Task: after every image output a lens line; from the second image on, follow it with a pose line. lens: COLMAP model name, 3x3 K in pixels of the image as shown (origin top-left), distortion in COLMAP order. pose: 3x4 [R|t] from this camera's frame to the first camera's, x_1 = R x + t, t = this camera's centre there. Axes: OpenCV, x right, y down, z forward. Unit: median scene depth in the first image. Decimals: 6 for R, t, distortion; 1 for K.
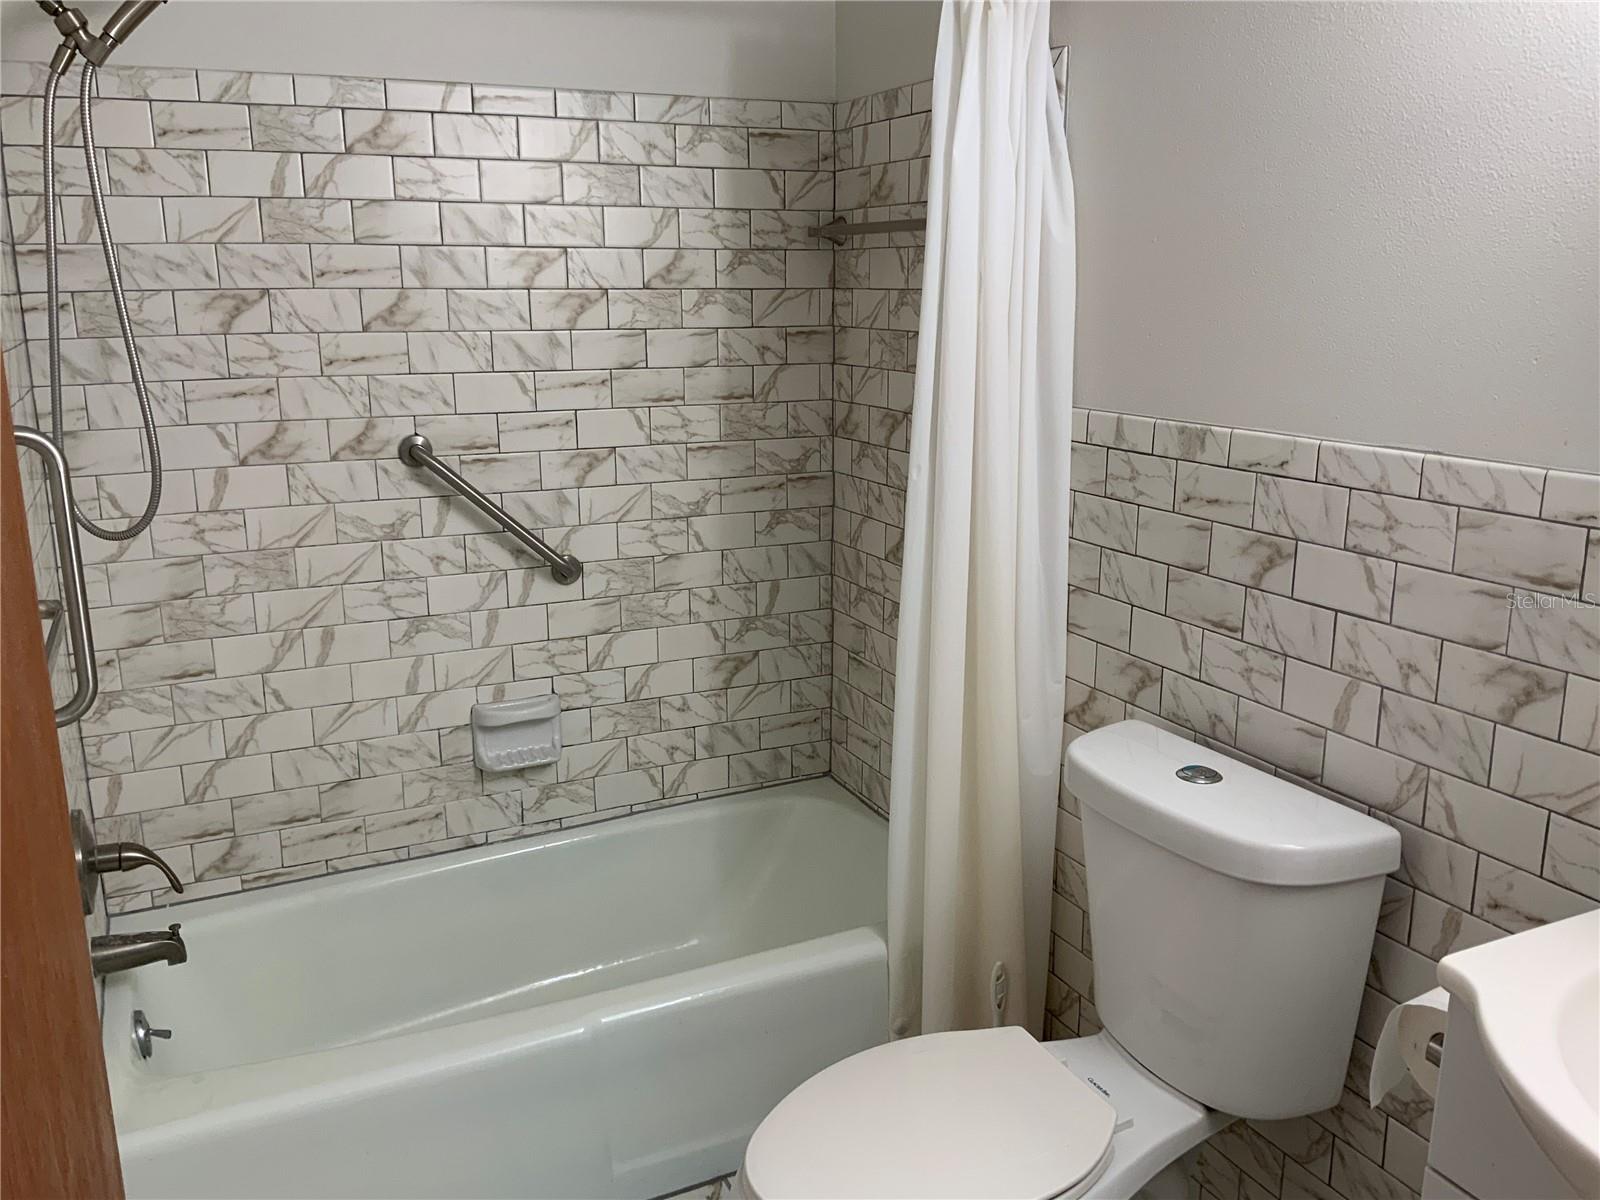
lens RADIAL K [[1354.4, 0, 801.4], [0, 1354.4, 600.8], [0, 0, 1]] dist [0.093767, -0.067236]
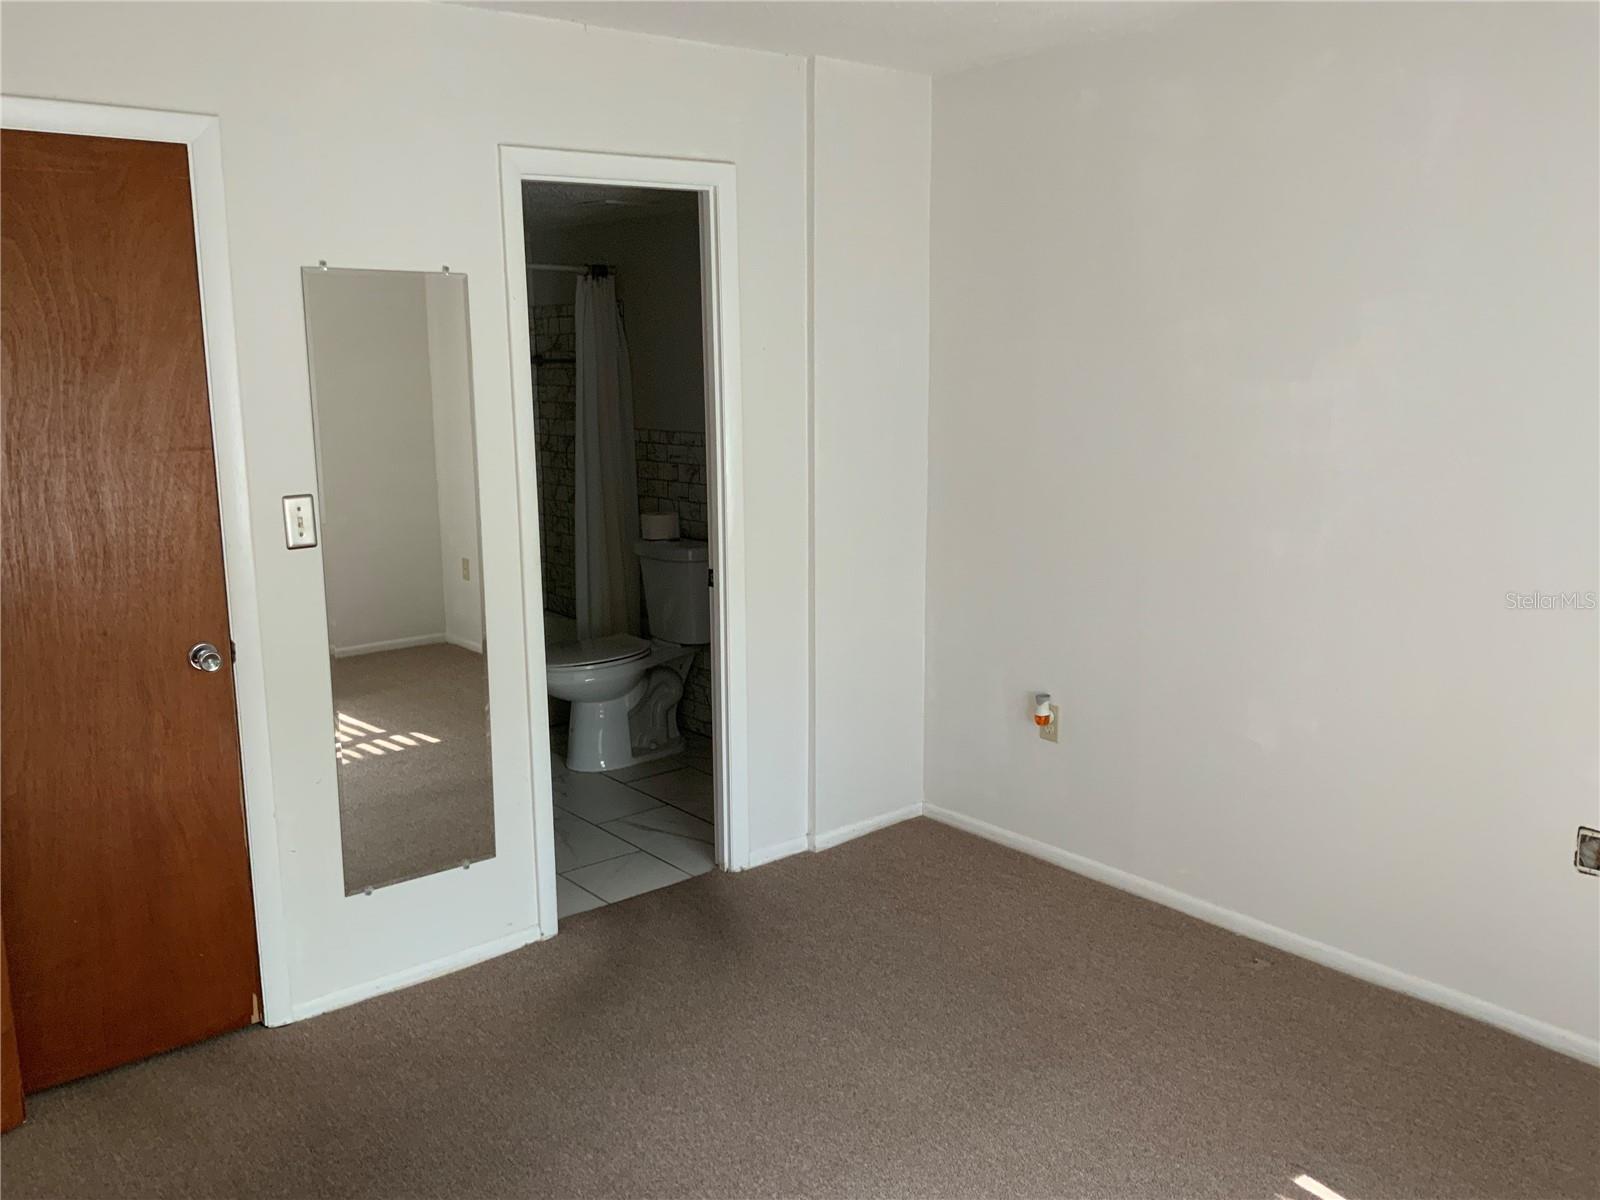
lens RADIAL K [[1354.4, 0, 800.5], [0, 1354.4, 598.4], [0, 0, 1]] dist [0.093767, -0.067236]
pose [[0.973124, -0.049868, 0.224817, -0.086166], [0.064041, 0.996364, -0.056191, 0.307738], [-0.221197, 0.069079, 0.972780, -1.407718]]
